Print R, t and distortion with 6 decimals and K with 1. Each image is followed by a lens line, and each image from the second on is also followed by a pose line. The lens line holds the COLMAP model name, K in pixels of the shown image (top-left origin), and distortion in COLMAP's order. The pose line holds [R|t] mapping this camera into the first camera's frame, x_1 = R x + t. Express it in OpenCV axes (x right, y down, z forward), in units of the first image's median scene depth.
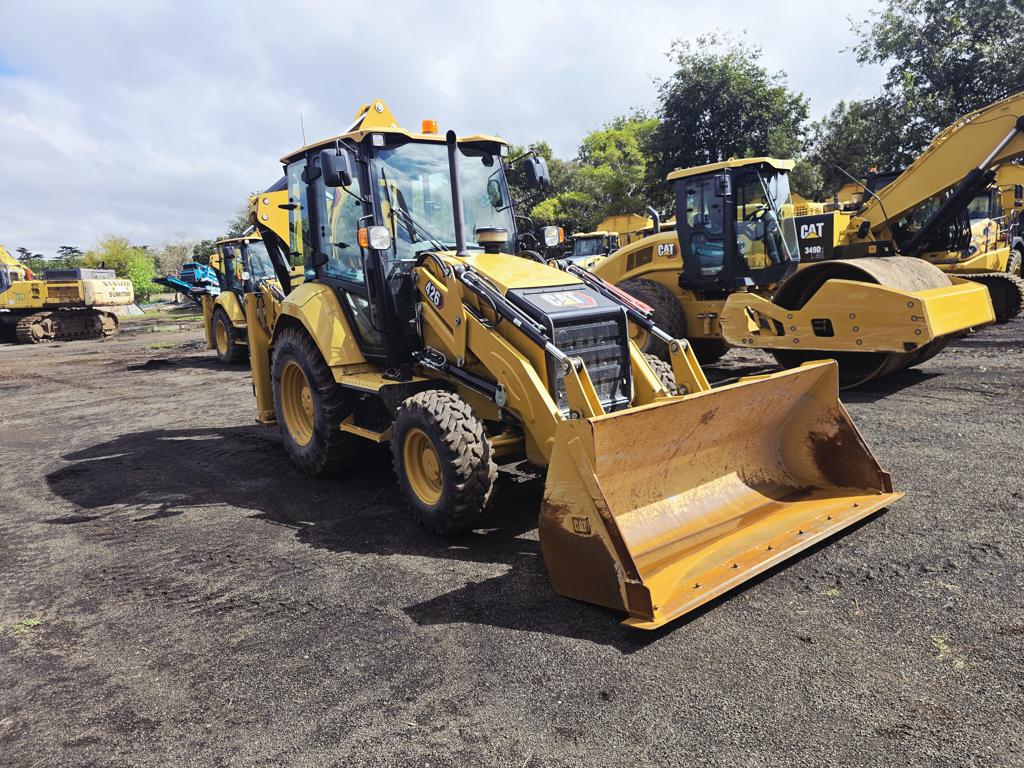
lens RADIAL K [[686.1, 0, 524.7], [0, 686.1, 392.1], [0, 0, 1]] dist [0.052234, -0.046424]
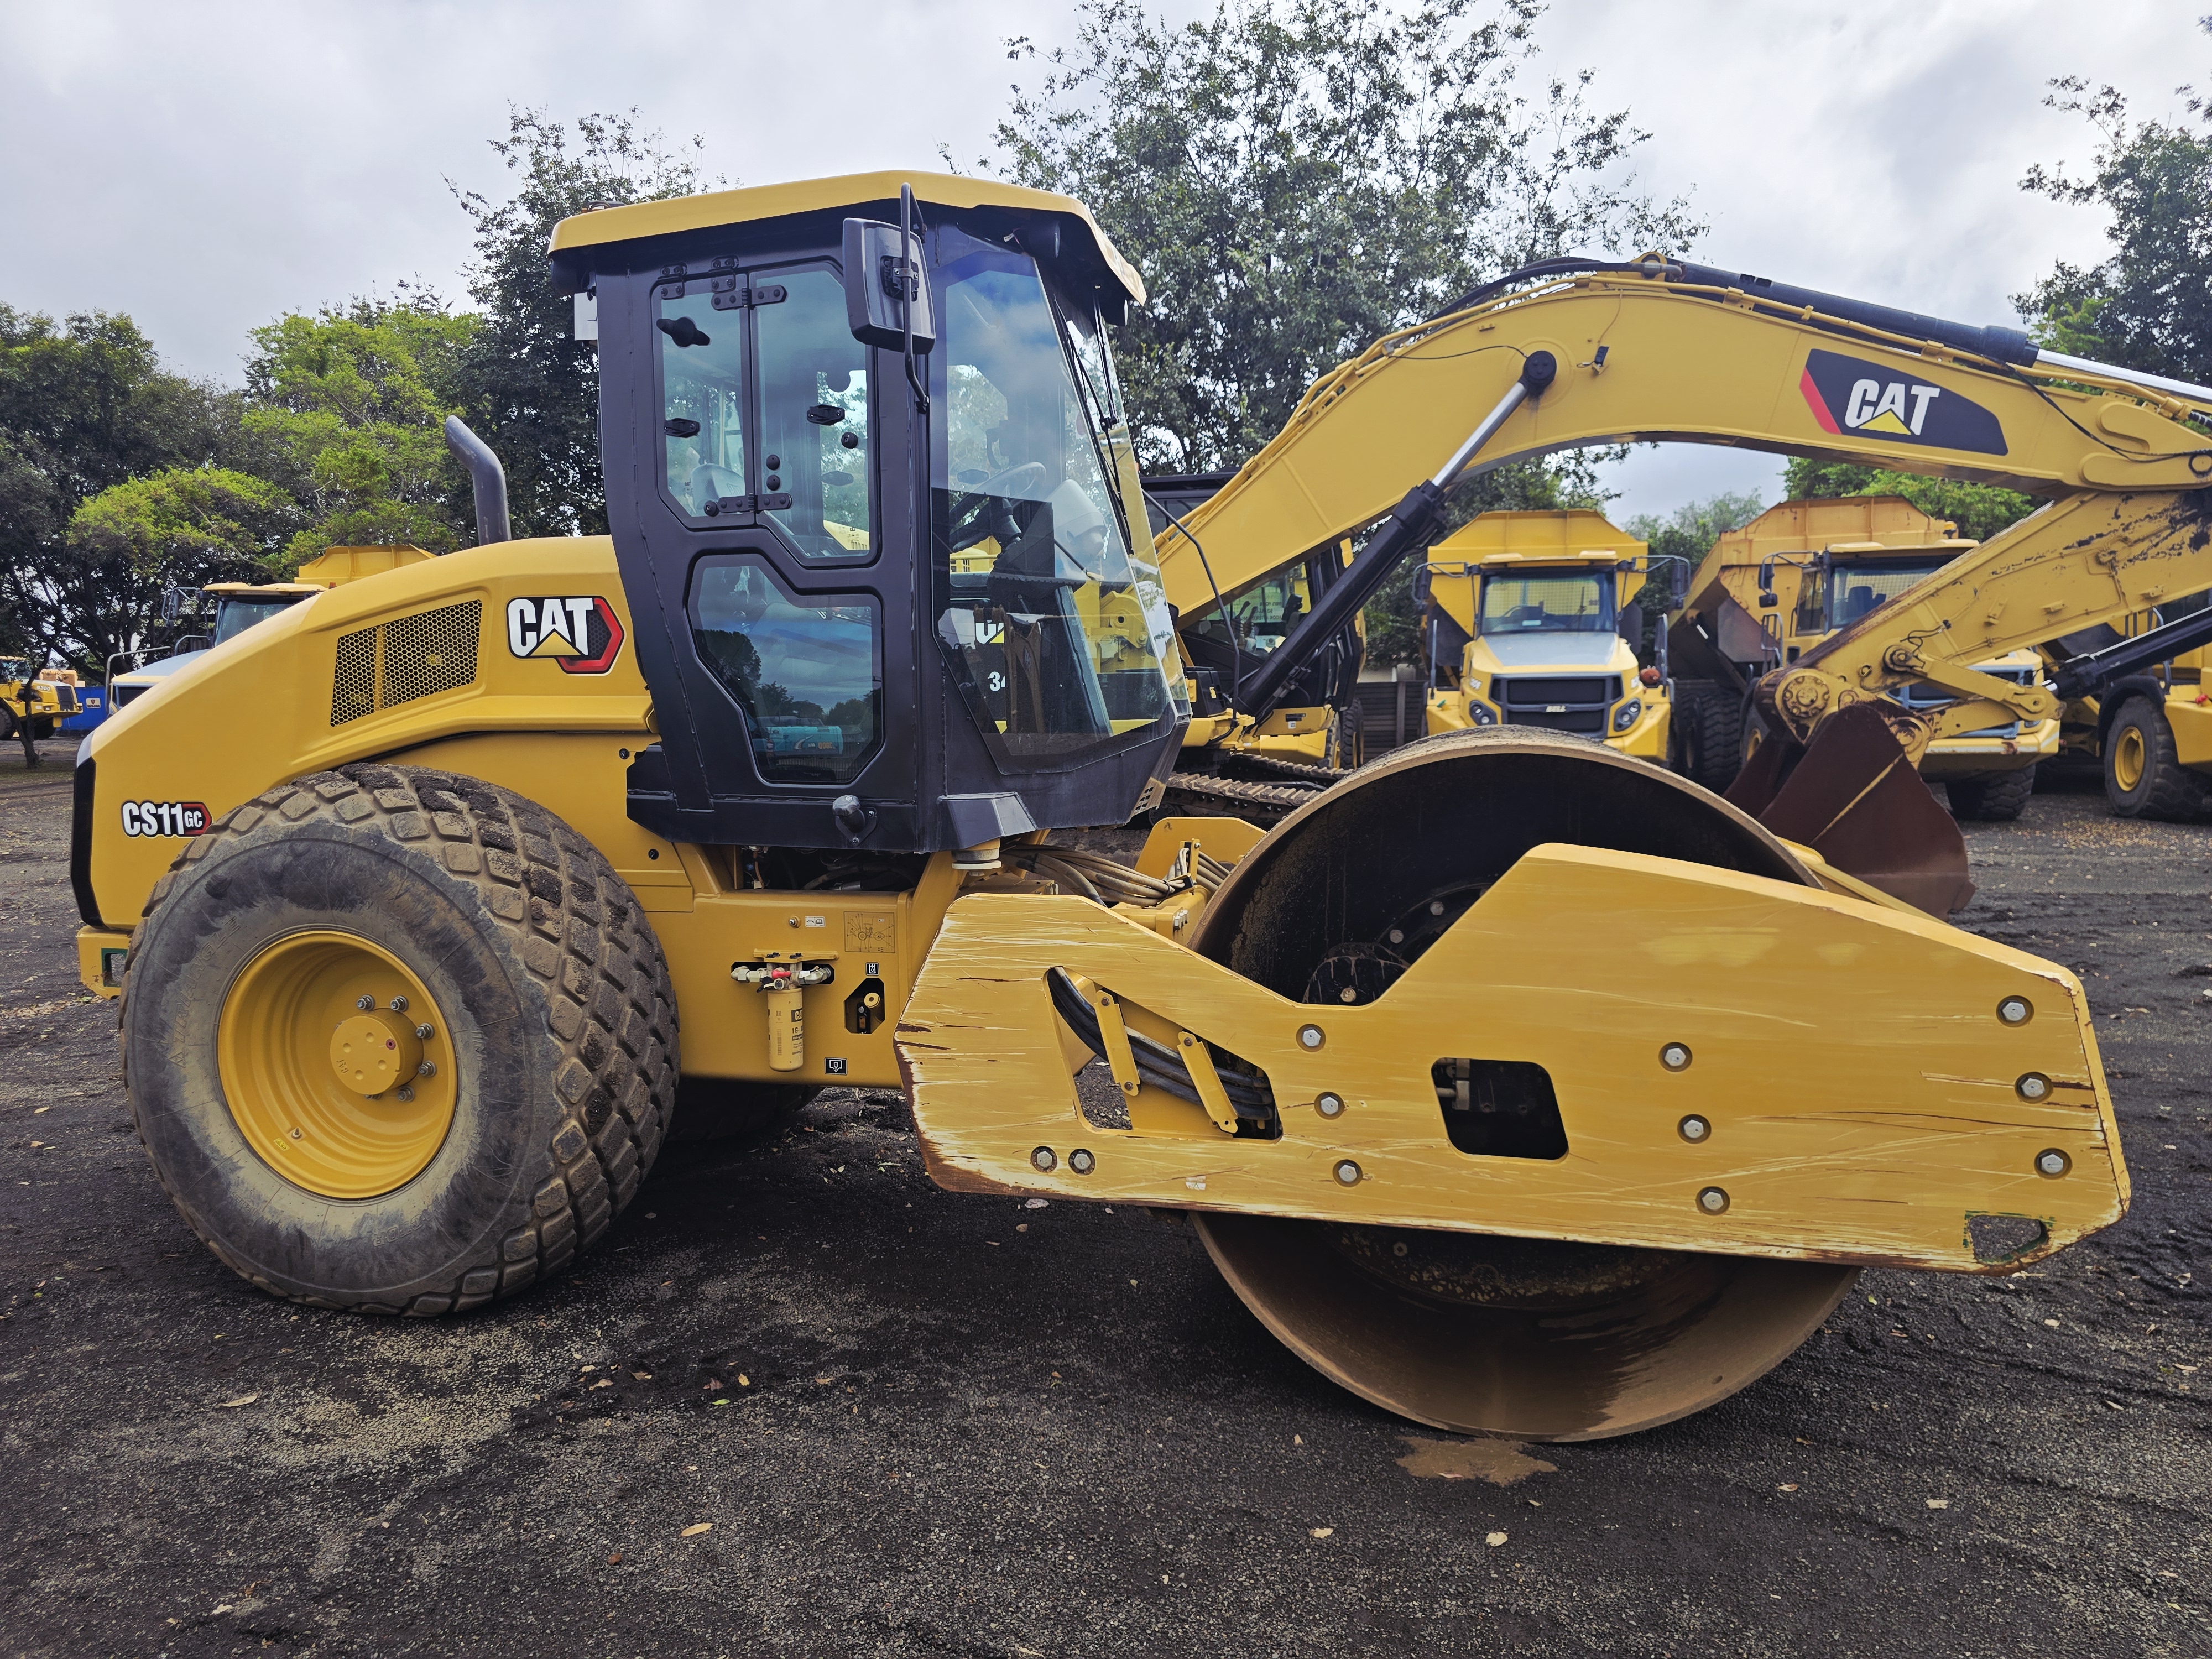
lens RADIAL K [[1482.1, 0, 1109.0], [0, 1482.1, 859.4], [0, 0, 1]] dist [0.052234, -0.046424]
pose [[0.835294, -0.005993, 0.549771, 0.111238], [0.047788, 0.996948, -0.061739, -0.114530], [-0.547723, 0.077843, 0.833031, 0.603520]]
